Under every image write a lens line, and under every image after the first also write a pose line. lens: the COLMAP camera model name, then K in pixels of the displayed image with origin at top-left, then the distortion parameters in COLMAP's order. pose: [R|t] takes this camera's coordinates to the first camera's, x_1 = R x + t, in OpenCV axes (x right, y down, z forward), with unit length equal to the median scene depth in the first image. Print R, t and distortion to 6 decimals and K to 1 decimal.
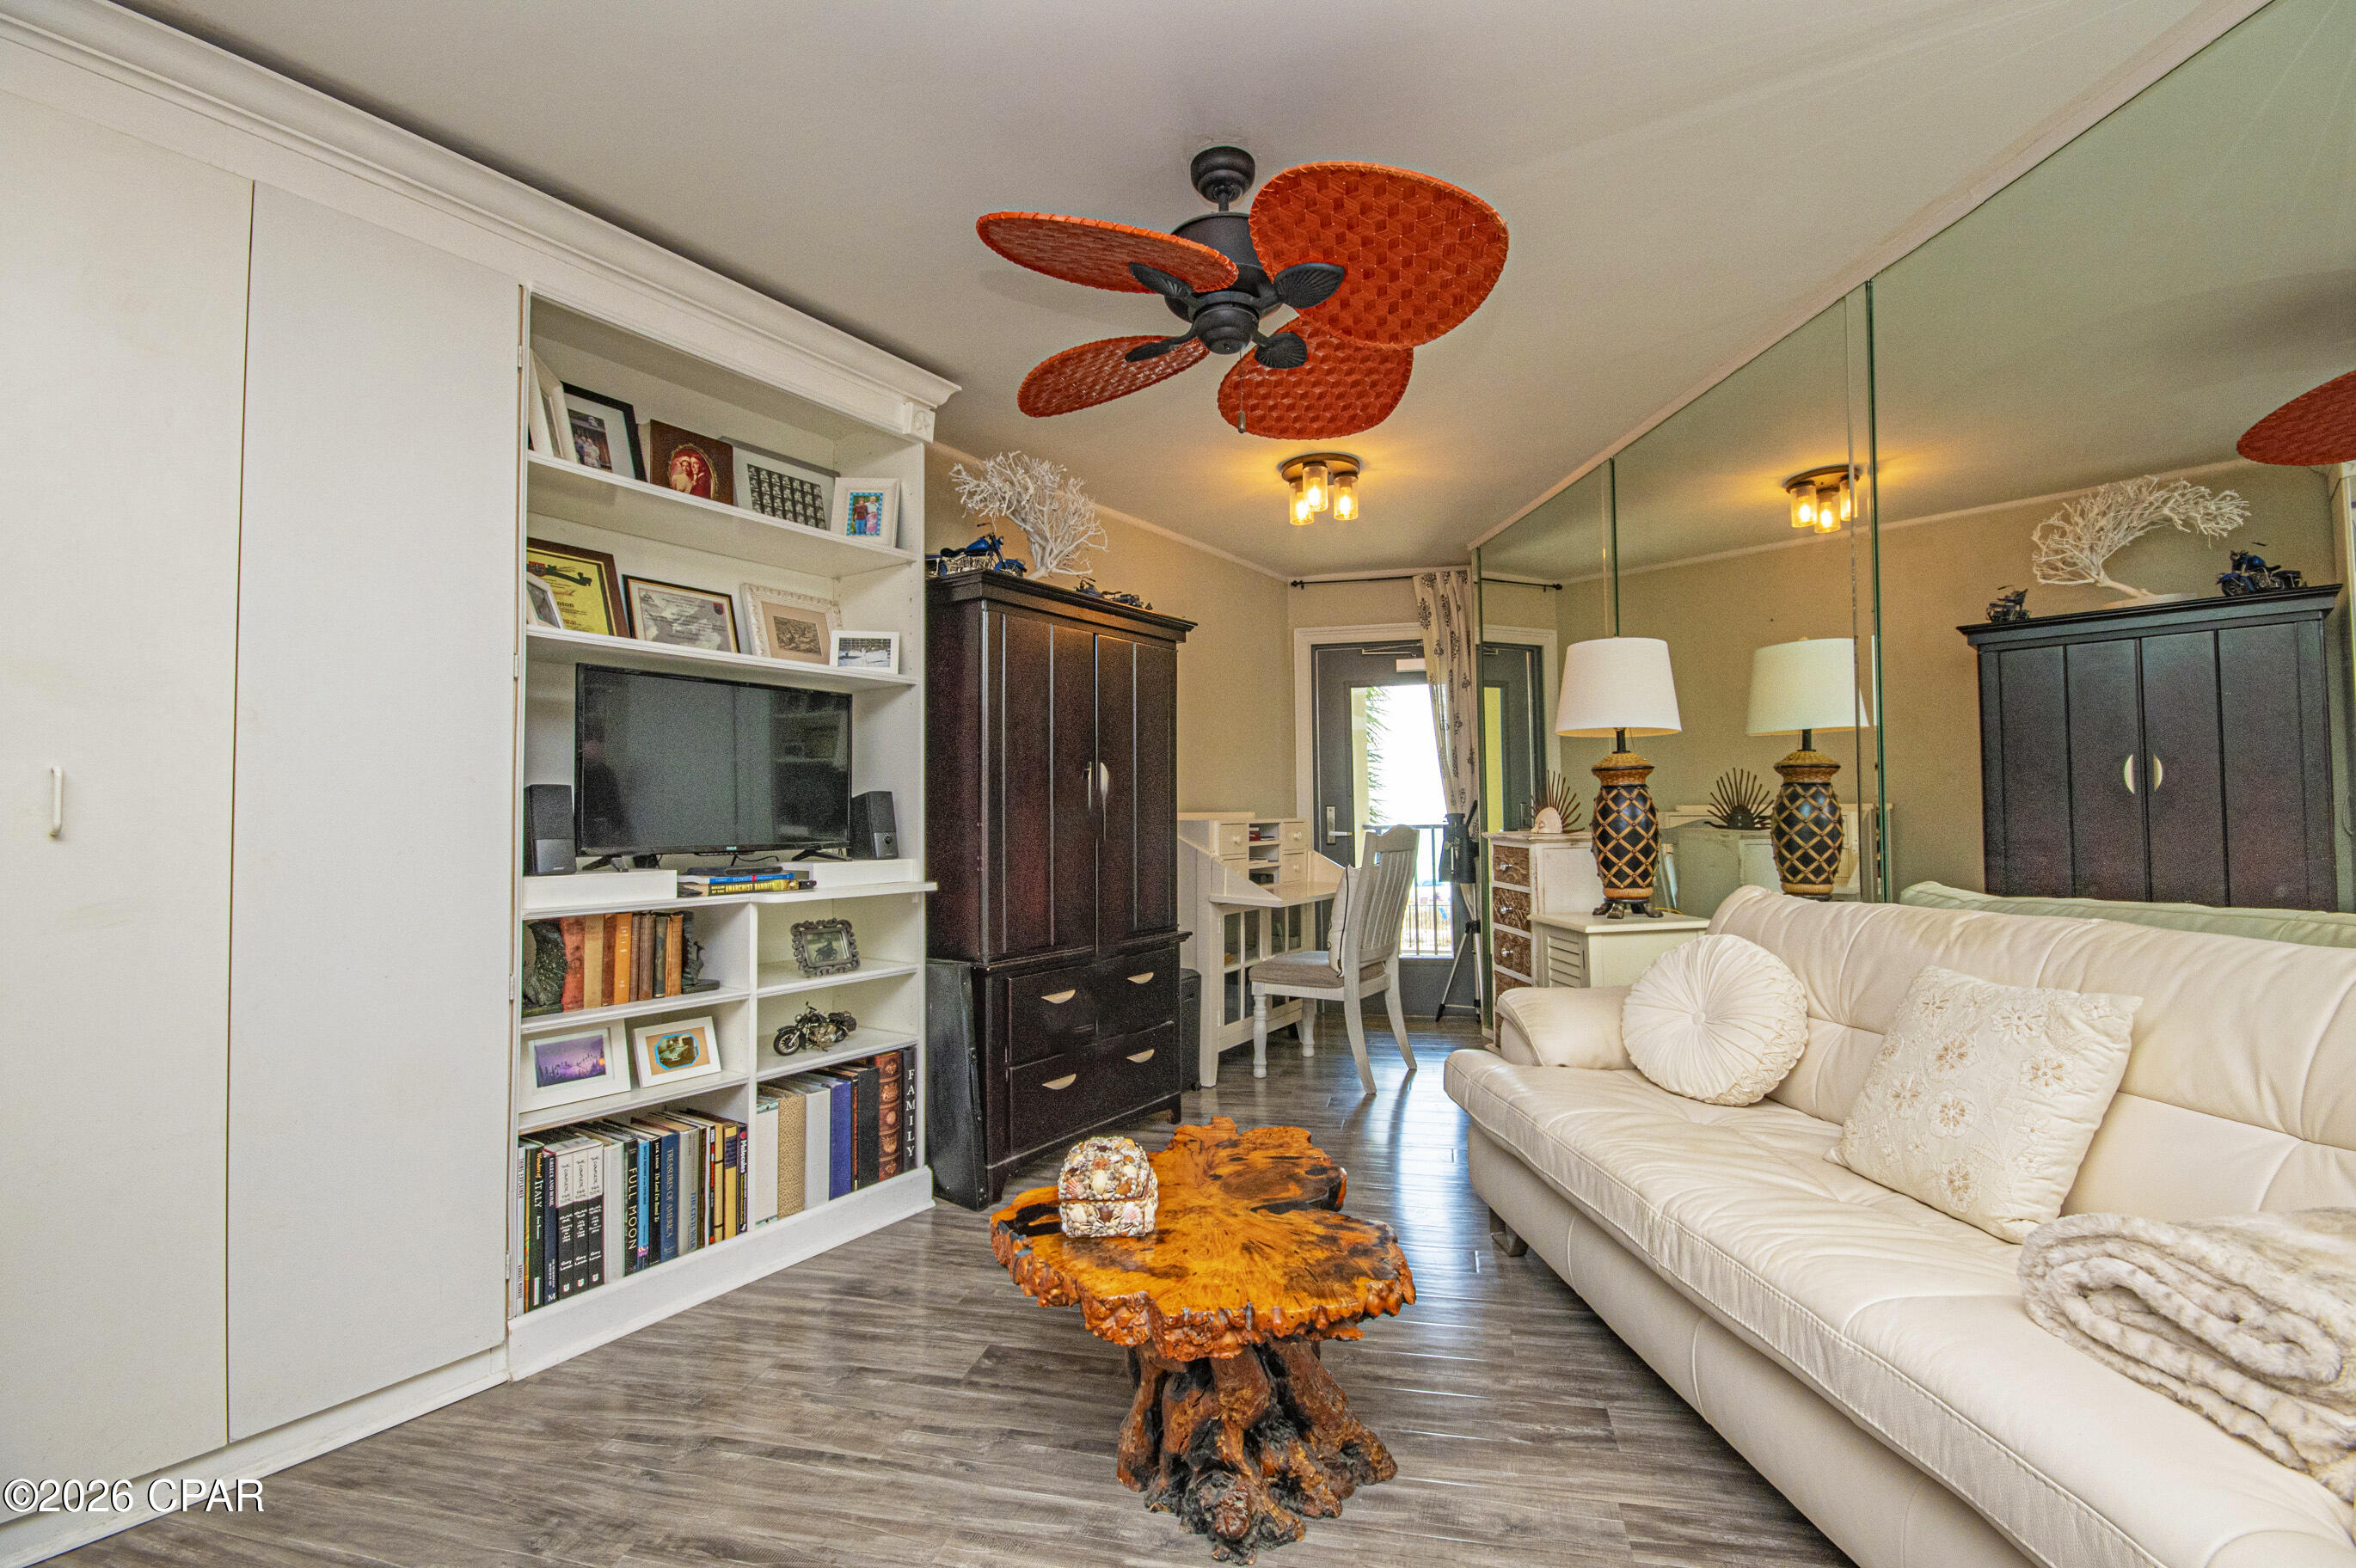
lens RADIAL K [[1037.9, 0, 1181.9], [0, 1037.9, 783.2], [0, 0, 1]] dist [0.002421, -0.000062]
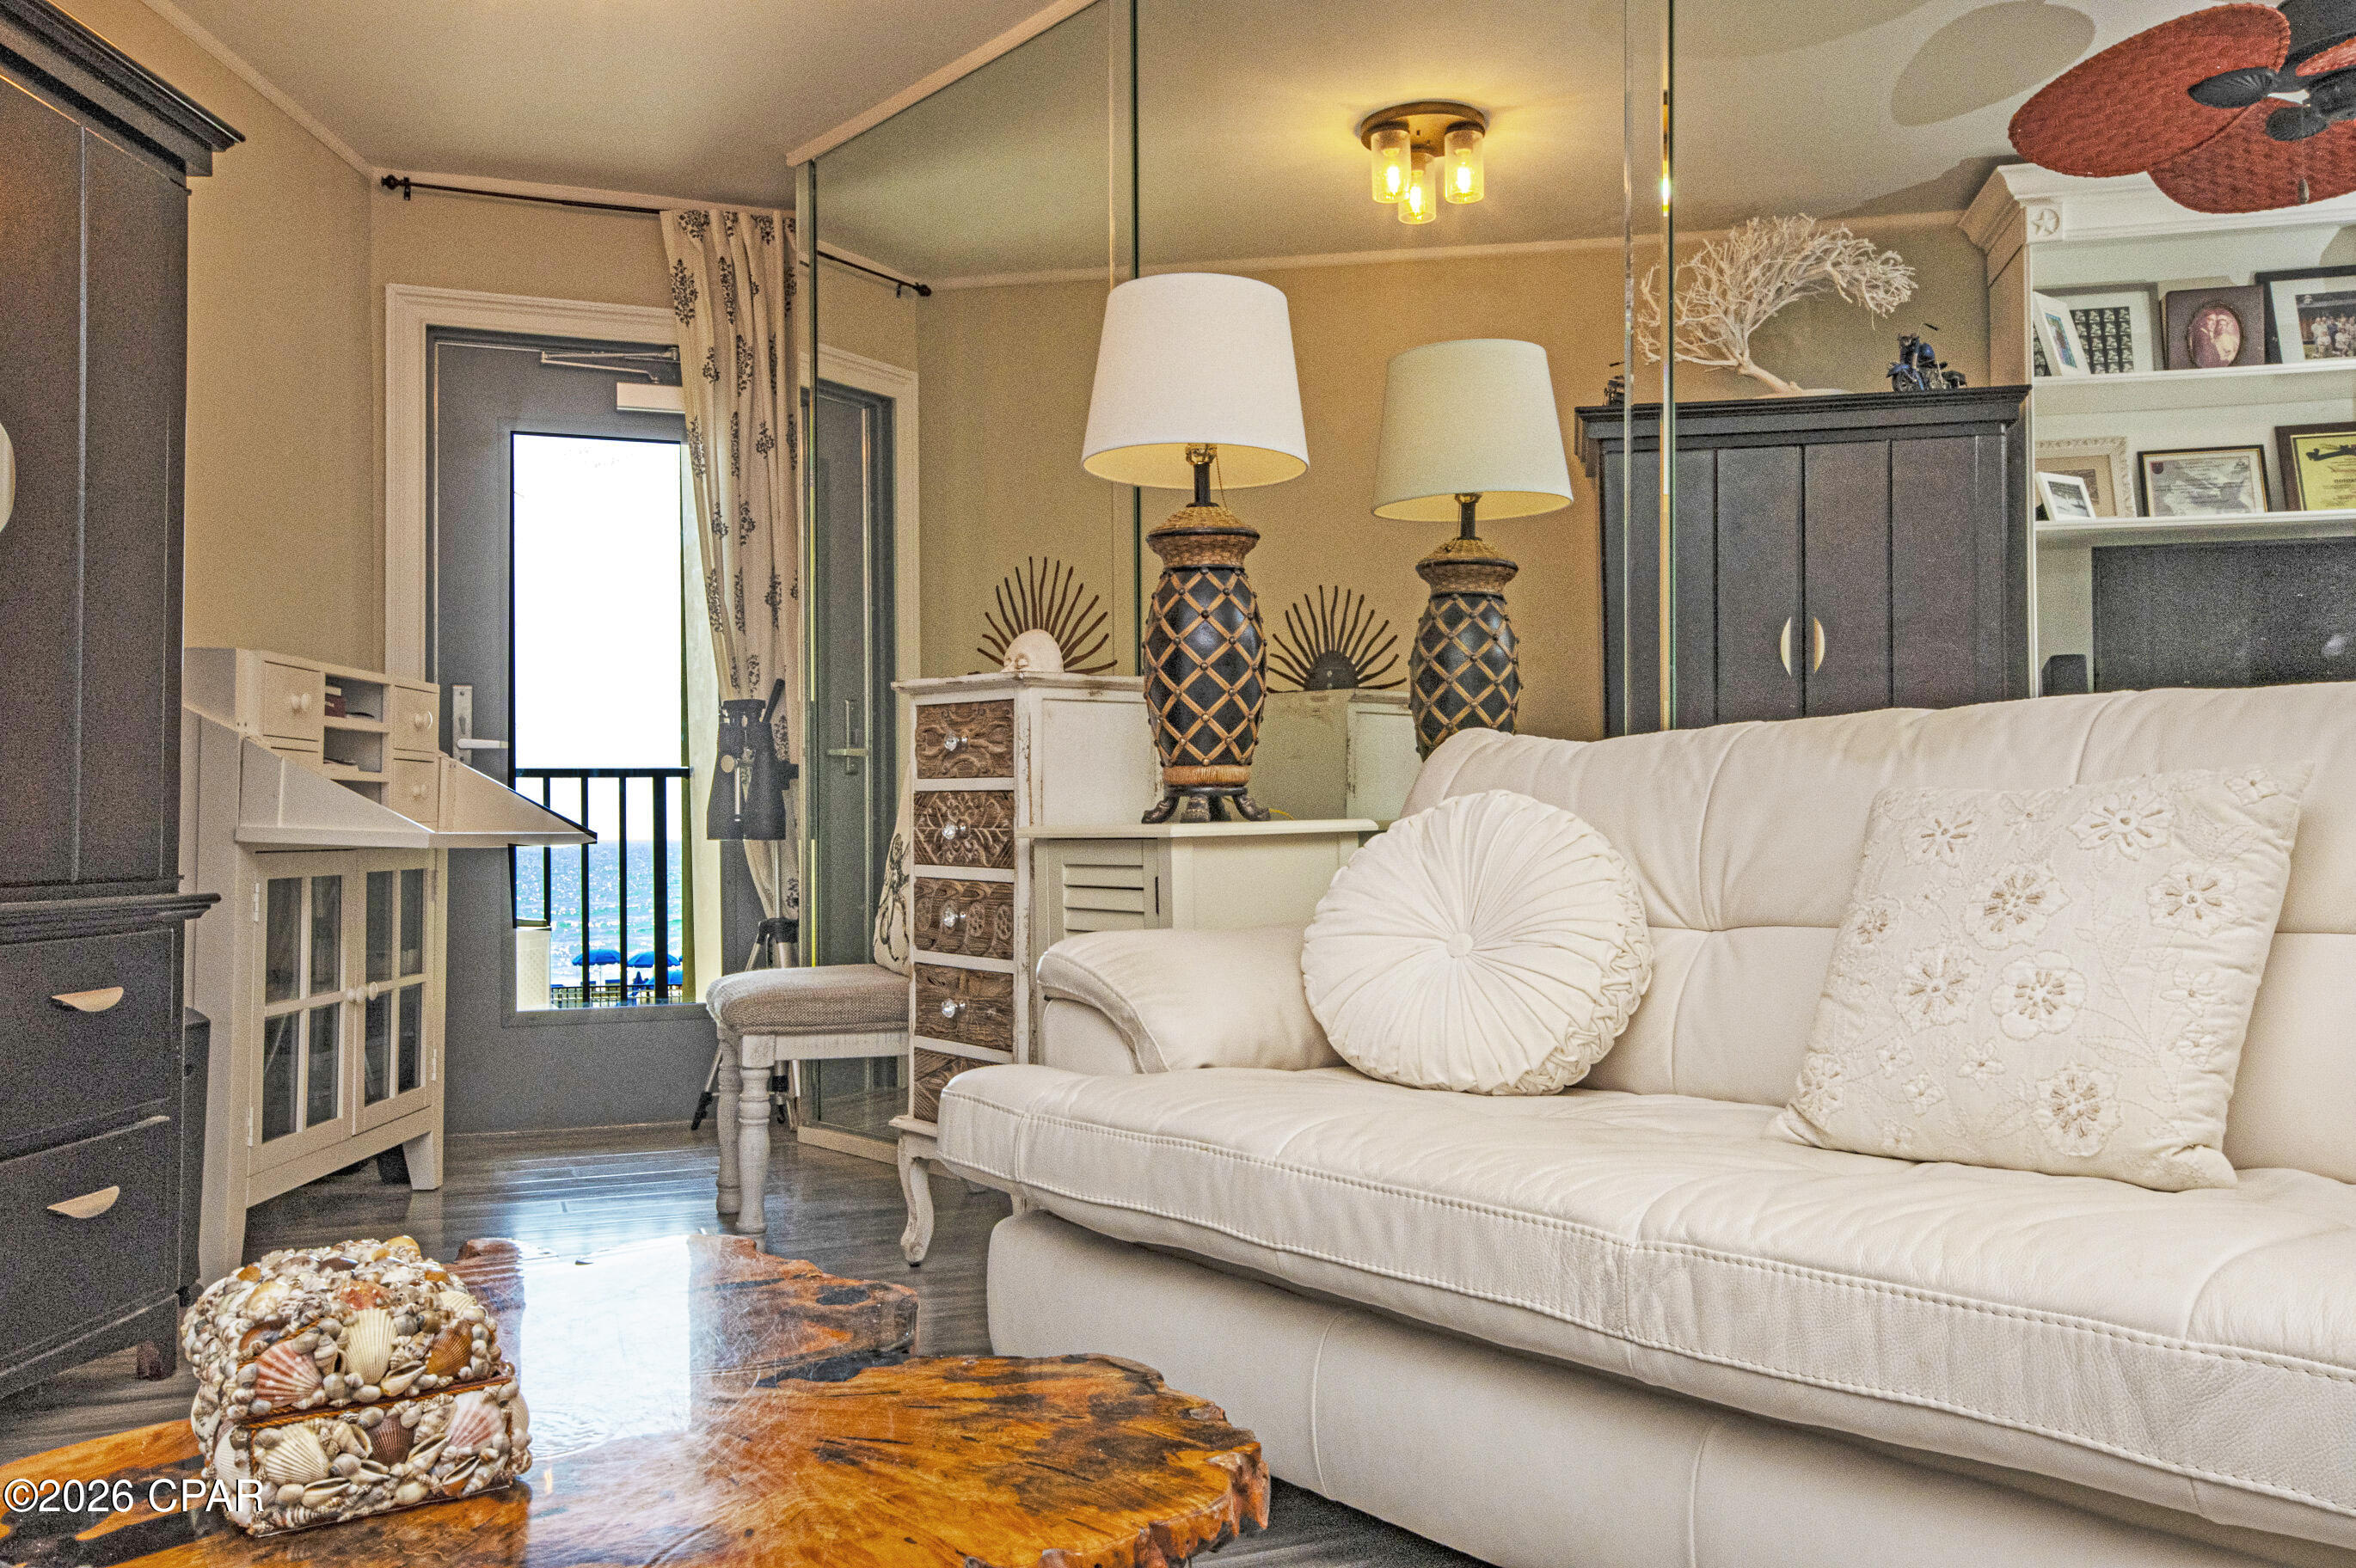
lens RADIAL K [[1925.3, 0, 1188.1], [0, 1925.3, 811.3], [0, 0, 1]] dist [0.012395, 0.009387]
pose [[0.832903, 0.016620, 0.553169, -0.123496], [-0.025202, 0.999651, 0.007911, 0.127299], [-0.552845, -0.020530, 0.833031, 0.223815]]
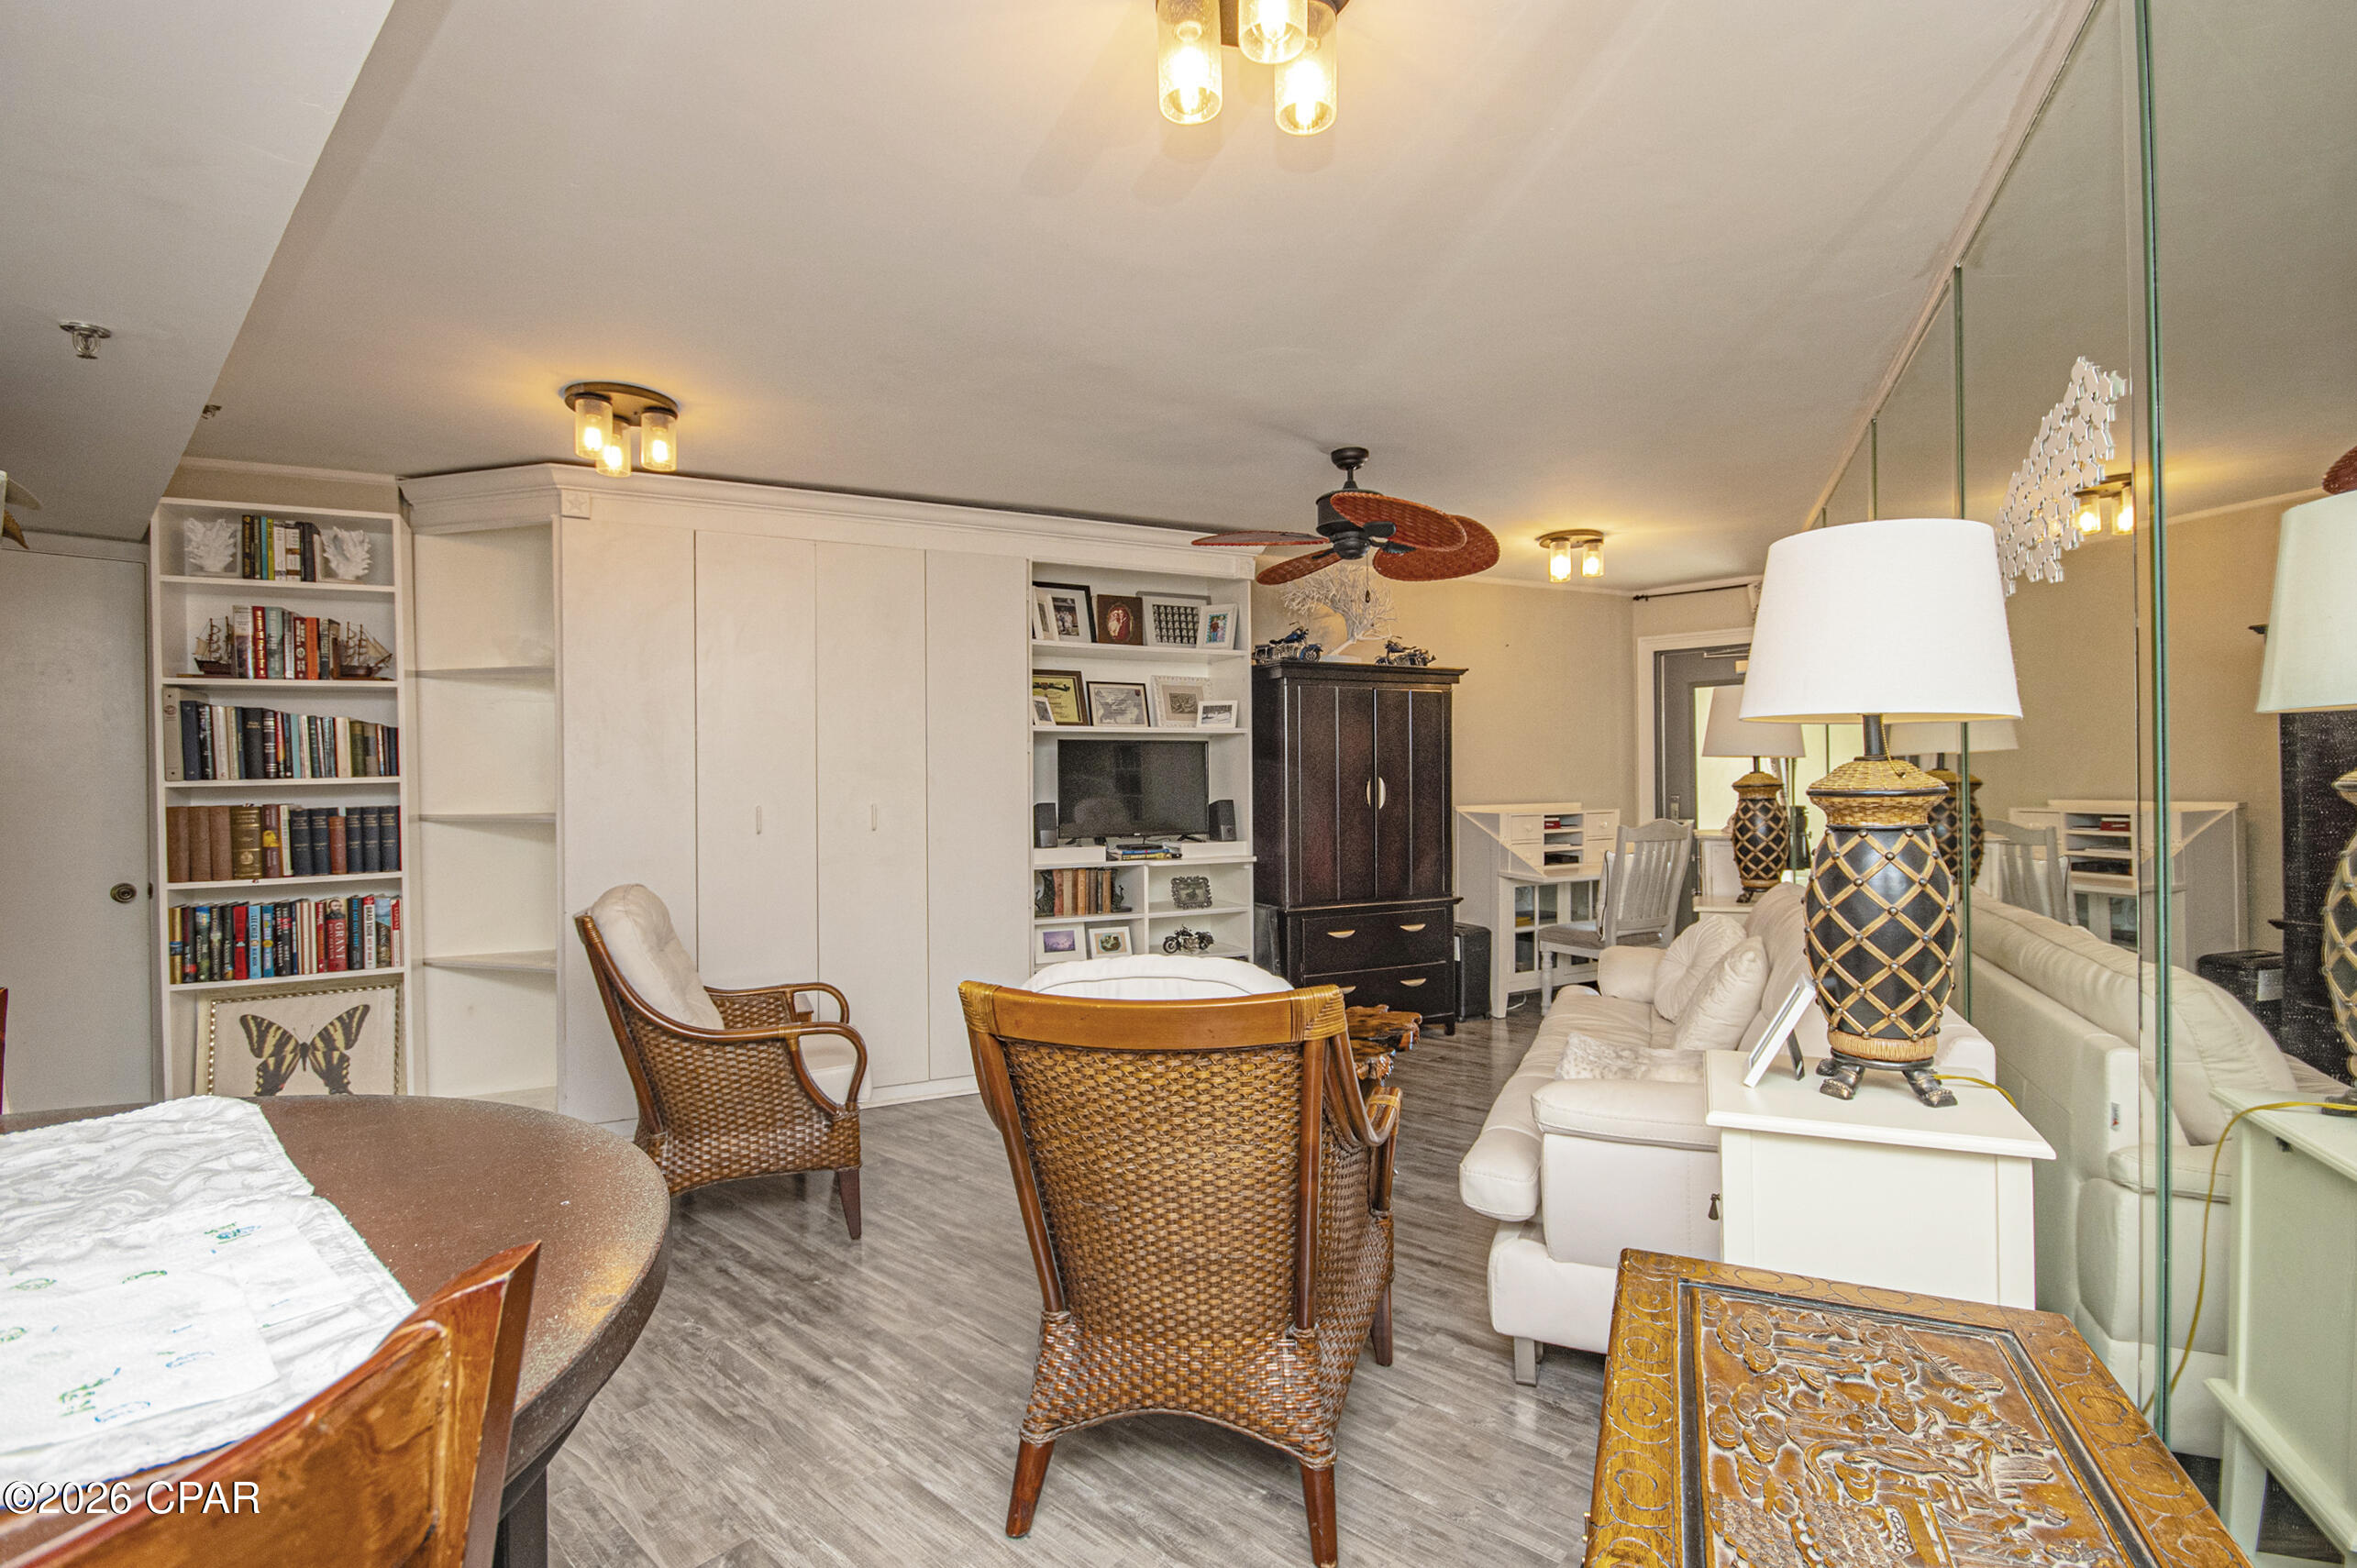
lens RADIAL K [[1092.8, 0, 1181.9], [0, 1092.8, 782.5], [0, 0, 1]] dist [-0.001823, -0.000304]
pose [[0.873073, 0.002557, -0.487583, 0.512254], [0.016165, 0.999285, 0.034185, -0.082970], [0.487322, -0.037728, 0.872407, -0.560446]]
